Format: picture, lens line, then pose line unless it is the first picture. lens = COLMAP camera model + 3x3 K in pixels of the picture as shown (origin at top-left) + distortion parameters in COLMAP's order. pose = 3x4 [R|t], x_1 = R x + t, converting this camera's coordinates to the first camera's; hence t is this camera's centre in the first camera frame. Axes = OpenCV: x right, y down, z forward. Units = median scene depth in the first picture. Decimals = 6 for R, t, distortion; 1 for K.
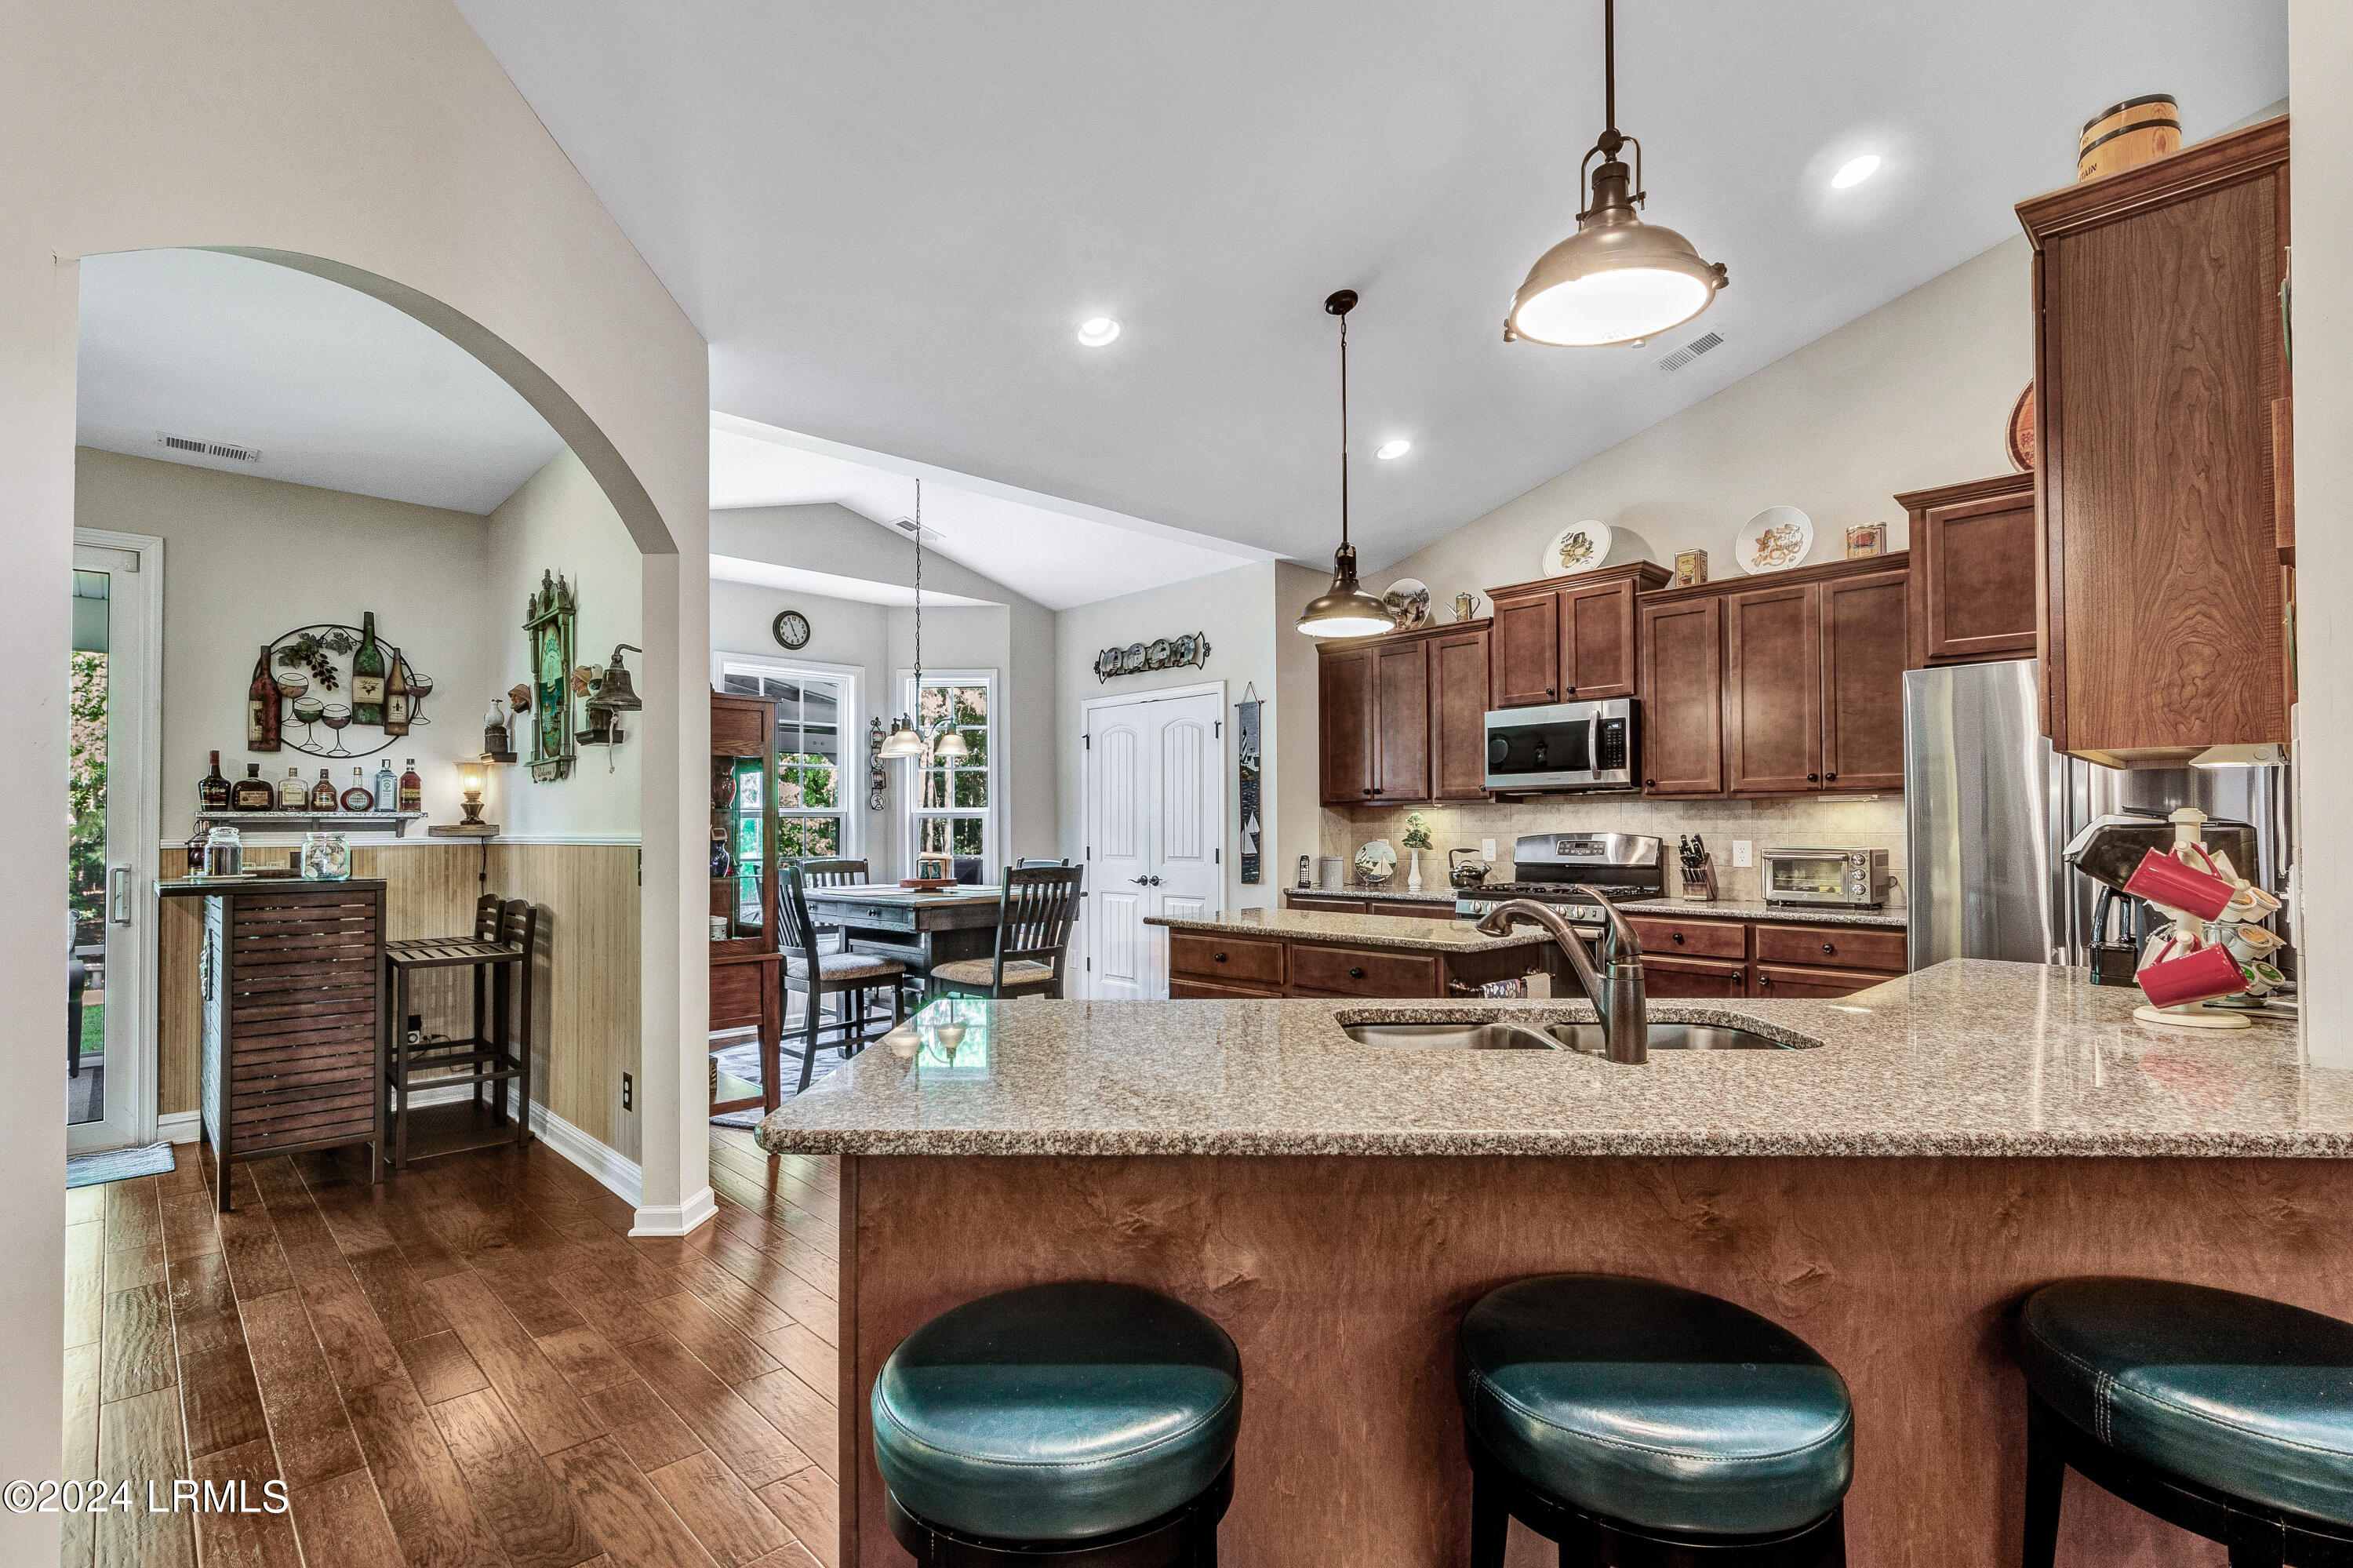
lens RADIAL K [[1088.0, 0, 1162.8], [0, 1088.0, 825.8], [0, 0, 1]] dist [-0.001434, 0.000033]
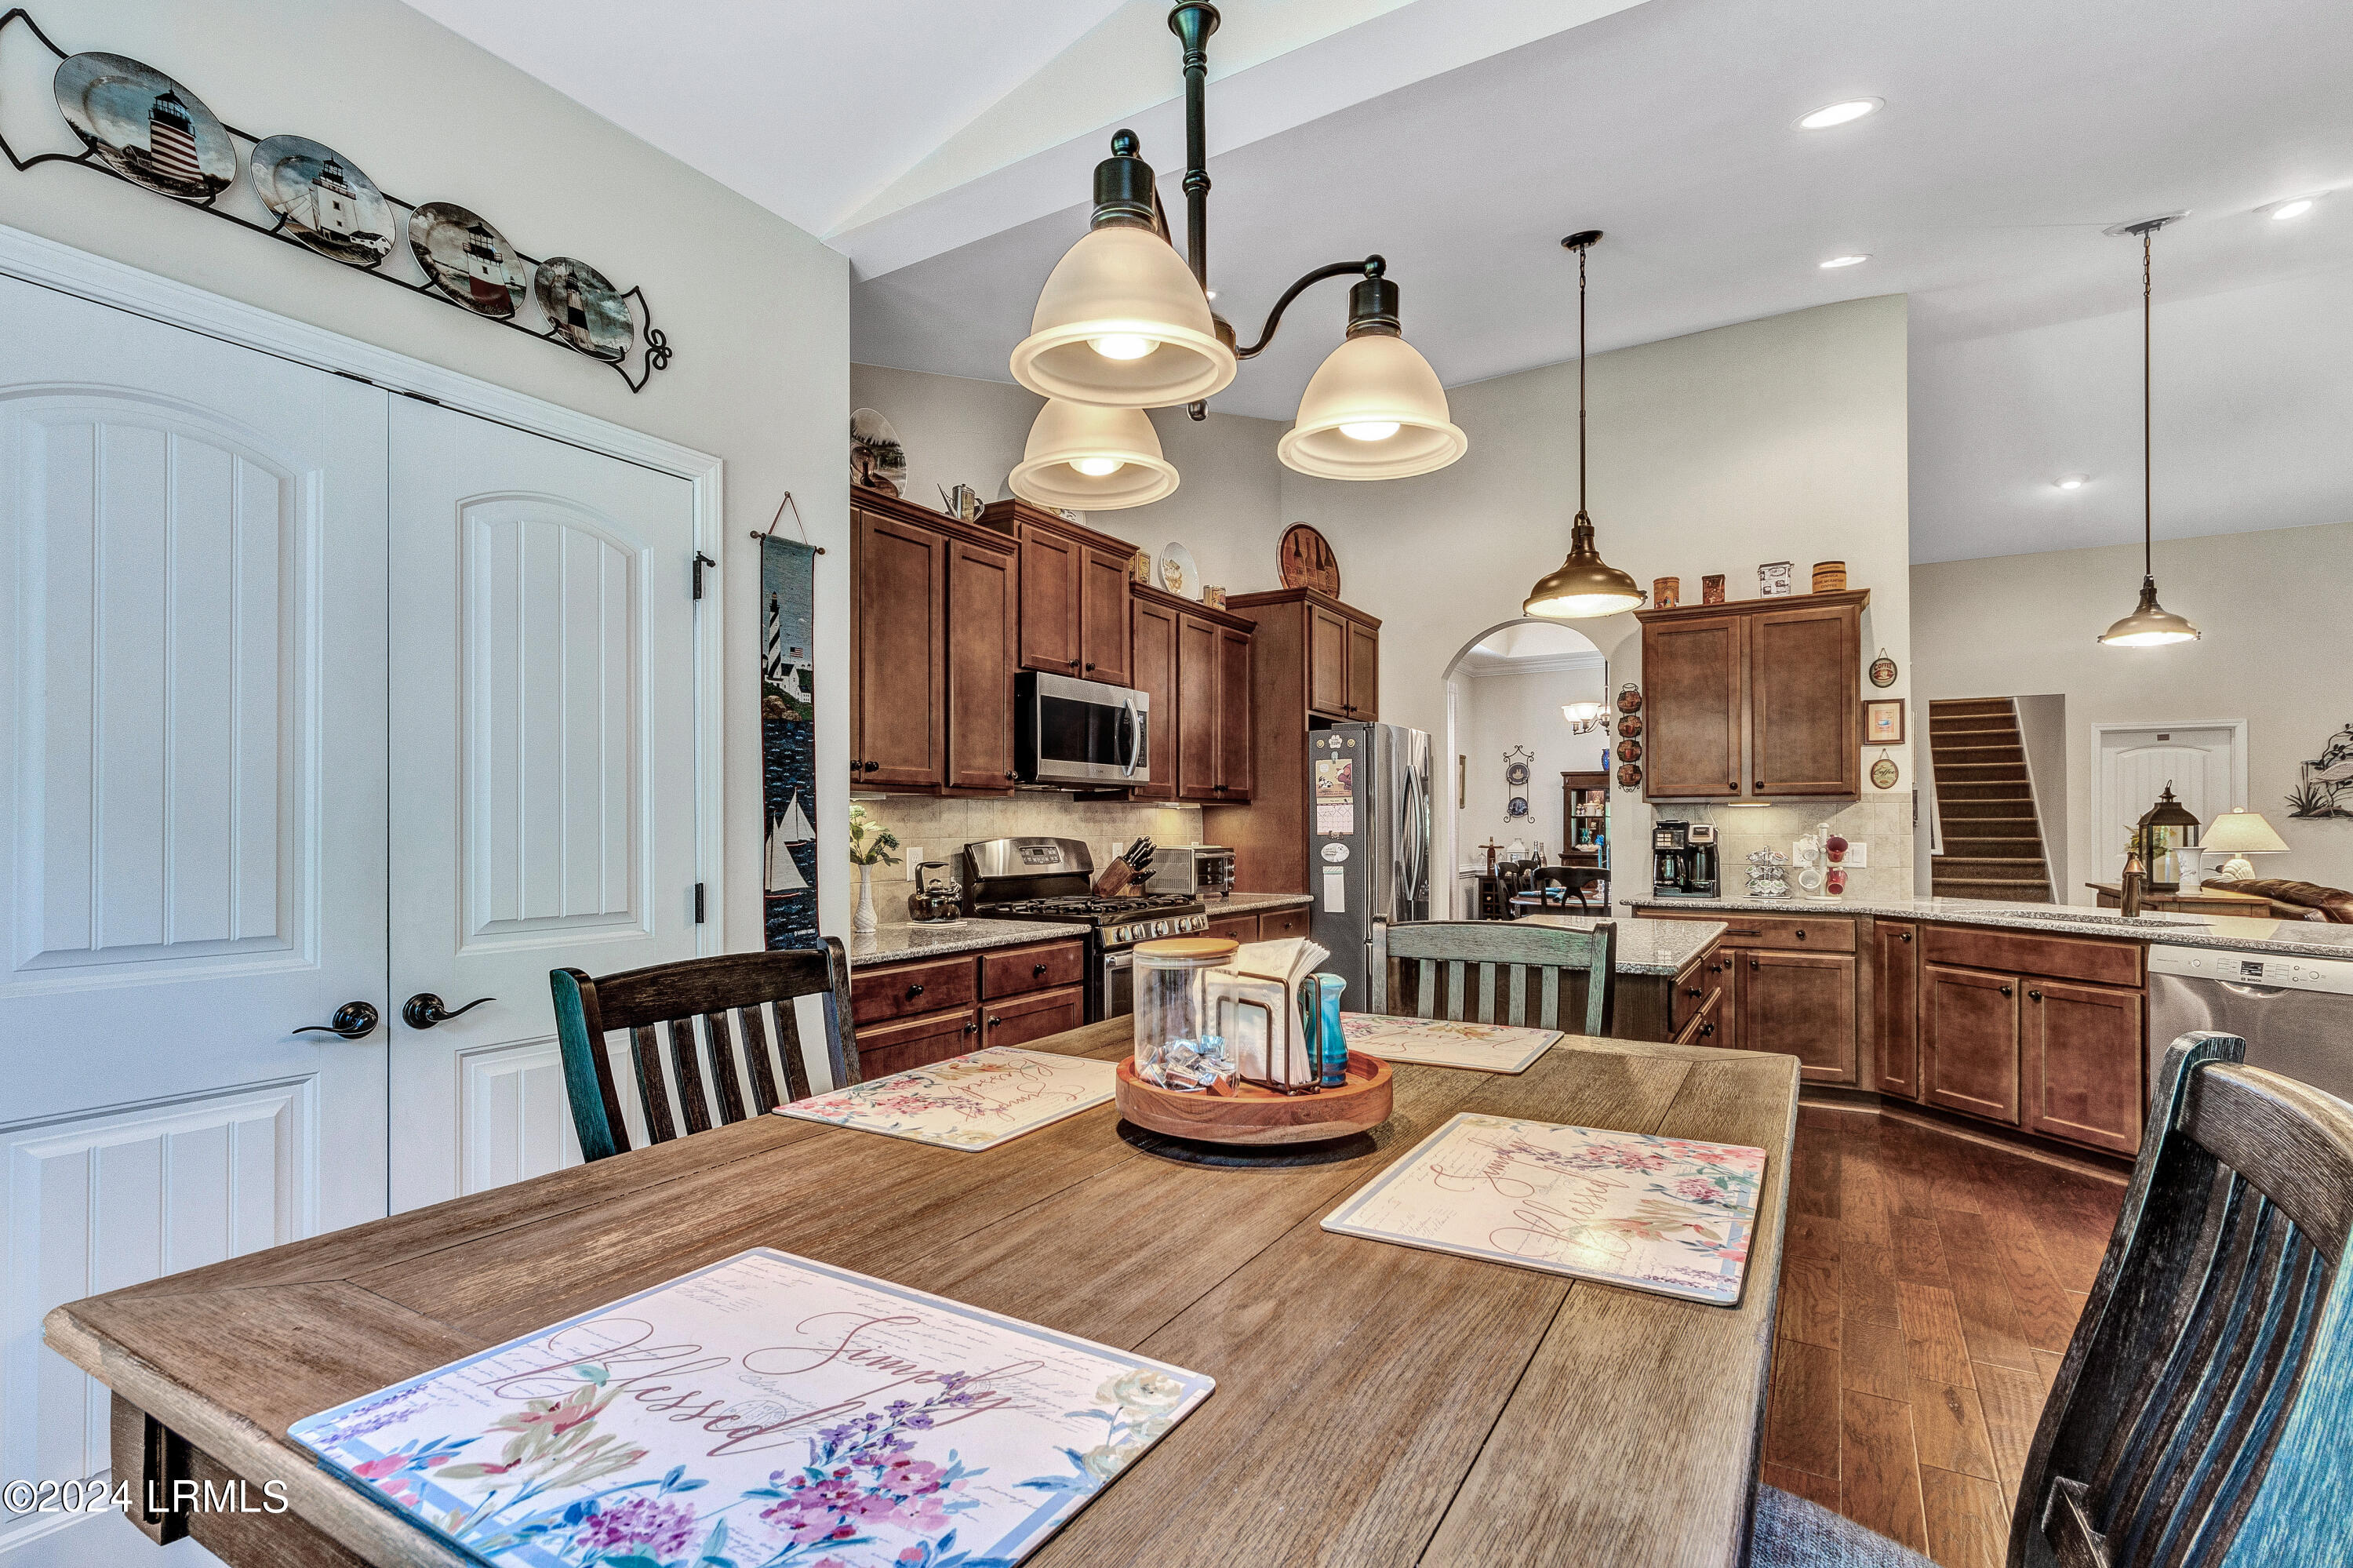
lens RADIAL K [[1088.0, 0, 1162.8], [0, 1088.0, 825.8], [0, 0, 1]] dist [-0.001434, 0.000033]
pose [[-0.260883, 0.005509, 0.965355, -0.465493], [0.000241, 0.999984, -0.005642, 0.003103], [-0.965370, -0.001240, -0.260880, 1.201161]]
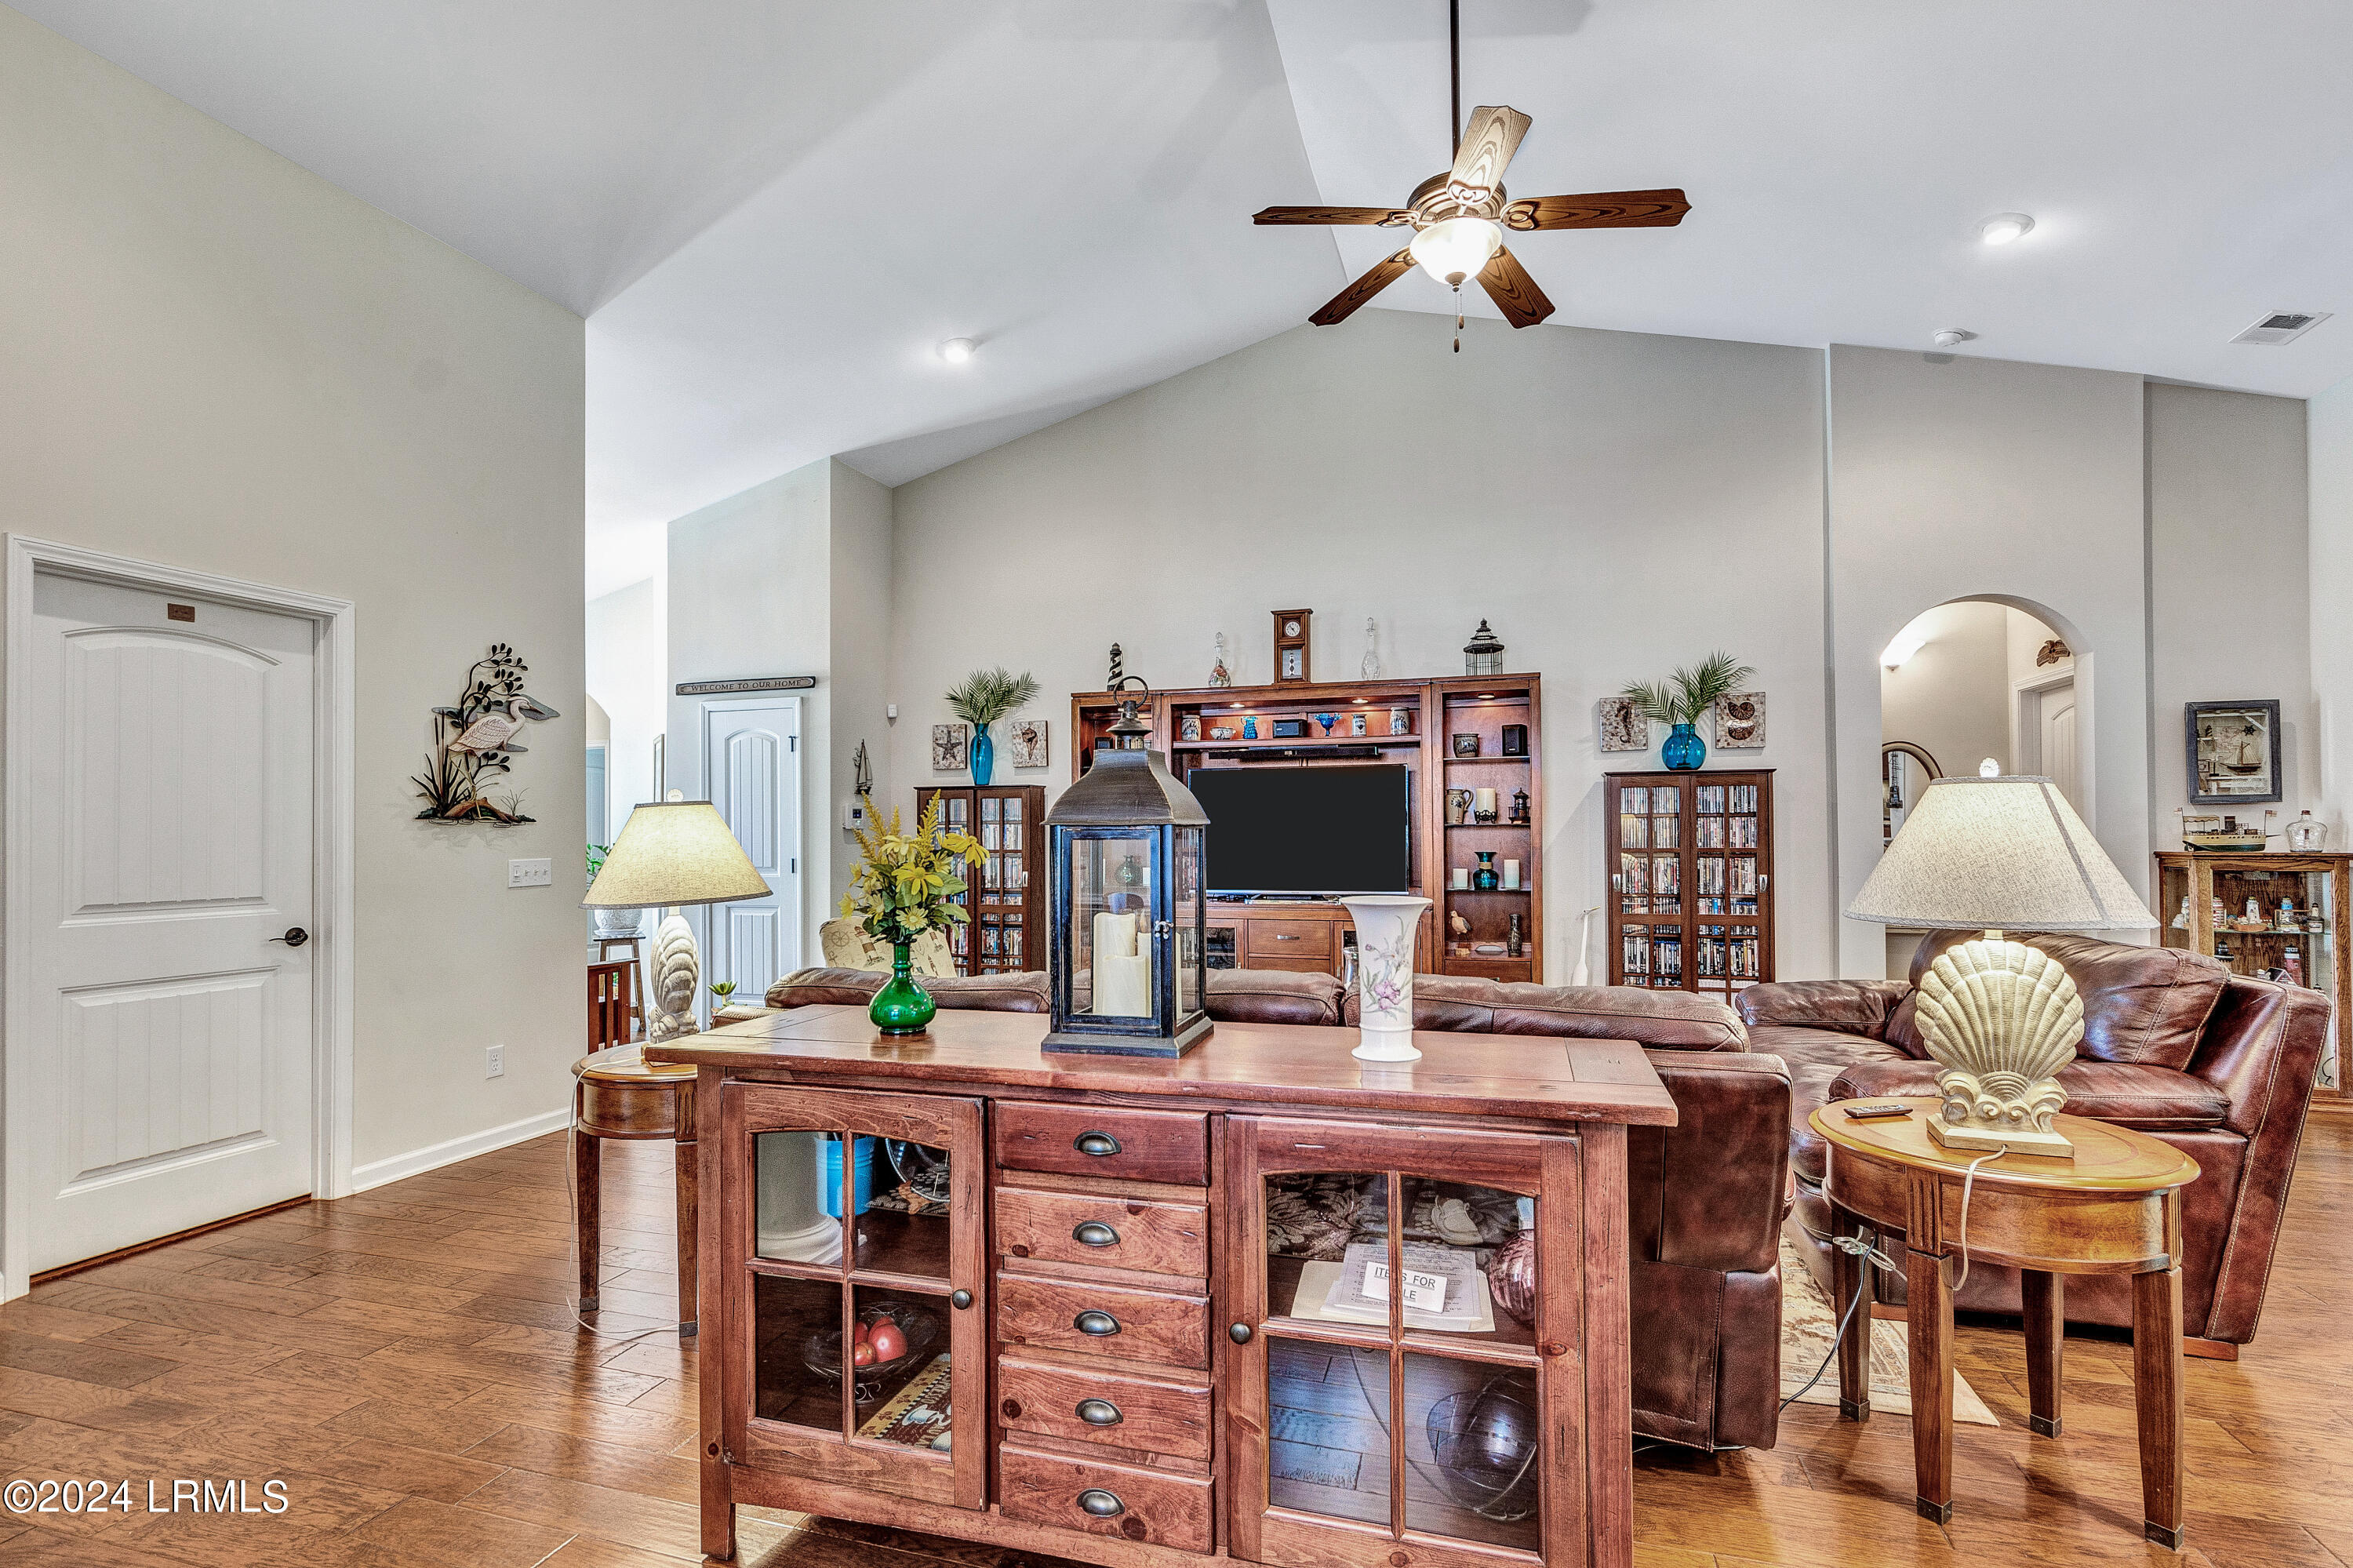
lens RADIAL K [[1113.6, 0, 1196.1], [0, 1113.6, 822.0], [0, 0, 1]] dist [0.001118, 0.000887]
pose [[-0.865653, 0.004742, -0.500621, 0.557307], [0.010424, 0.999909, -0.008552, -0.003088], [0.500535, -0.012621, -0.865624, 0.165390]]
